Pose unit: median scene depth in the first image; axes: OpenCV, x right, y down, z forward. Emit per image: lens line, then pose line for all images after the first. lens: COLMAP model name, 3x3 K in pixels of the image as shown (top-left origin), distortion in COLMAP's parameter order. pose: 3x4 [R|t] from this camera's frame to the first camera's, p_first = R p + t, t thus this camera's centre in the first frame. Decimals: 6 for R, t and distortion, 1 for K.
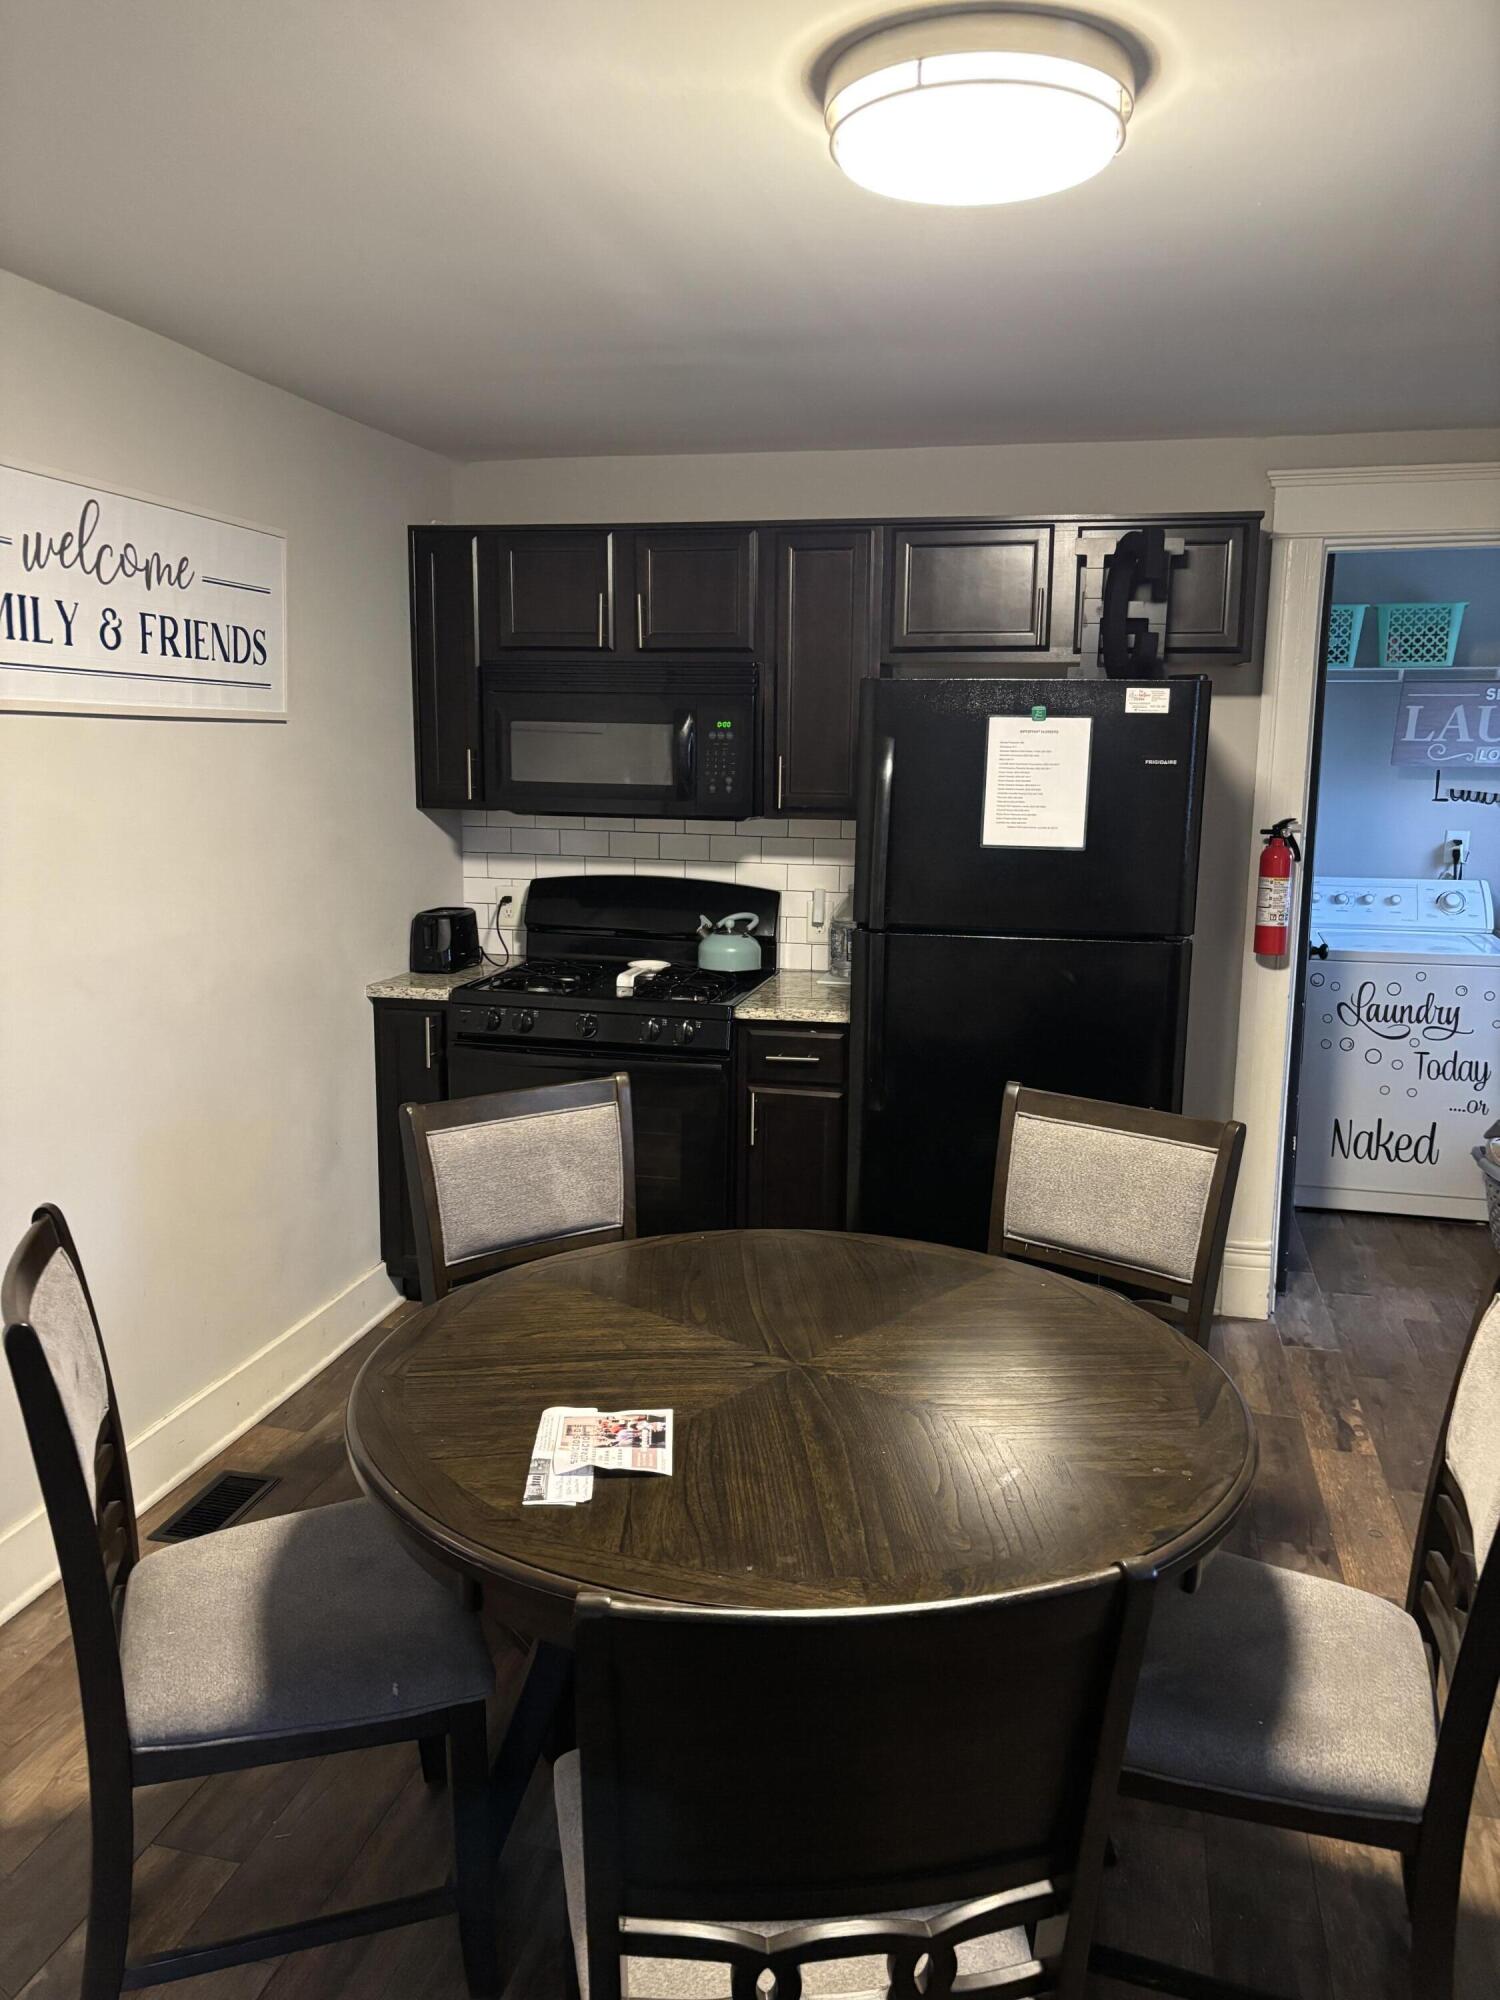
lens RADIAL K [[1496.2, 0, 768.2], [0, 1496.2, 991.6], [0, 0, 1]] dist [0.037834, -0.050645]
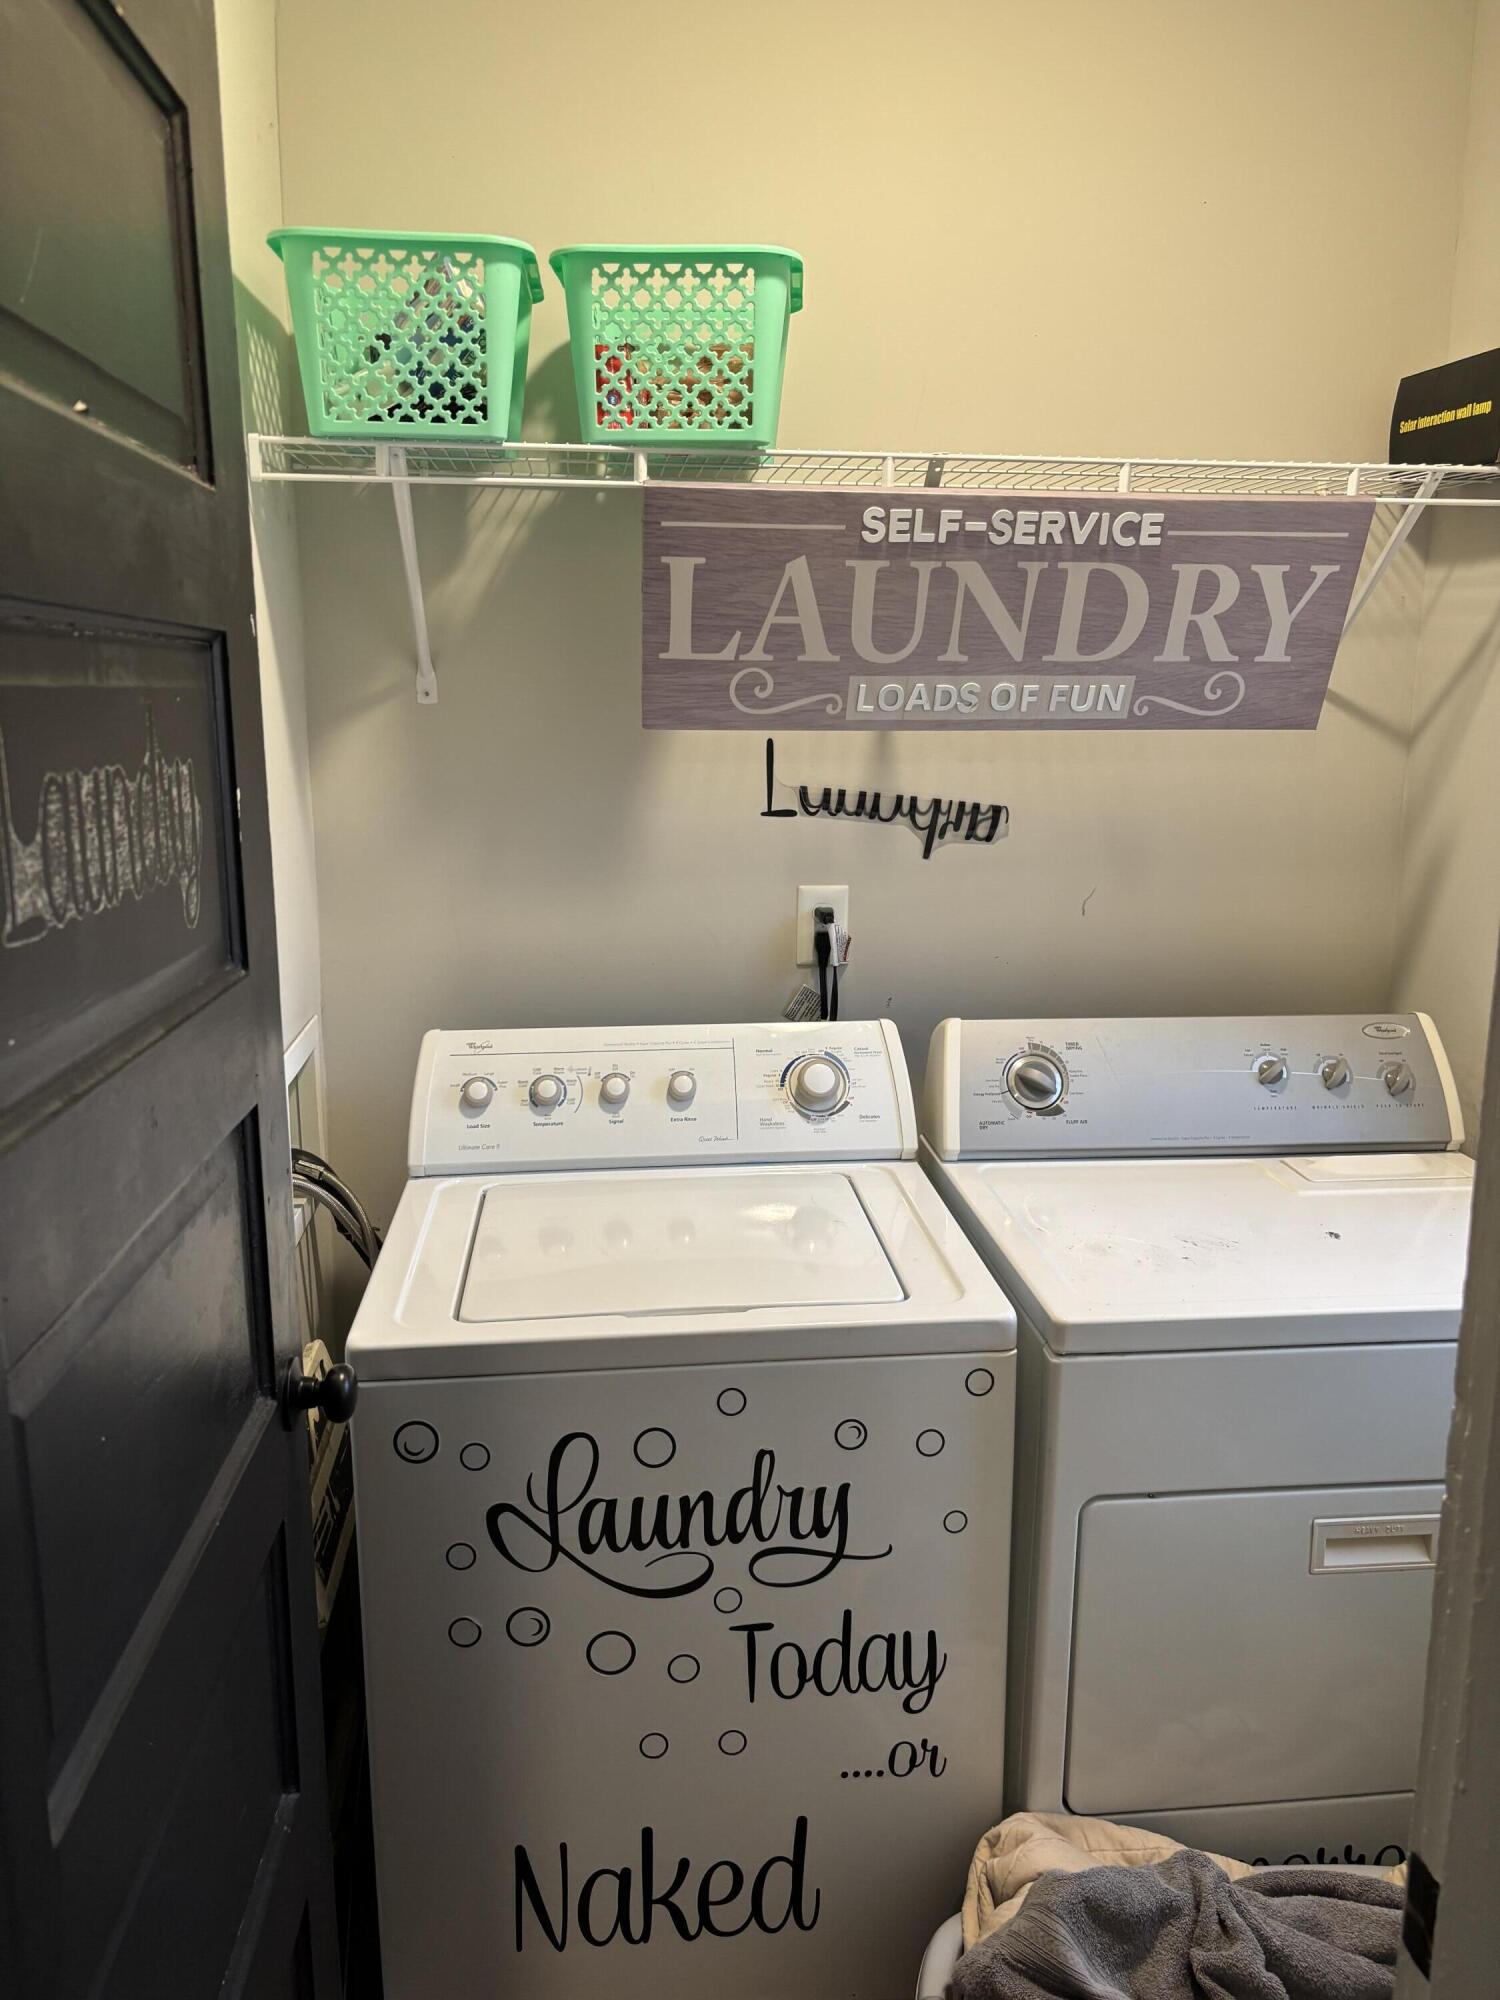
lens RADIAL K [[1496.2, 0, 761.3], [0, 1496.2, 1003.7], [0, 0, 1]] dist [0.037834, -0.050645]
pose [[0.932766, -0.072308, 0.353156, 0.331418], [0.063832, 0.997325, 0.035607, -0.102088], [-0.354786, -0.010671, 0.934887, 0.698007]]
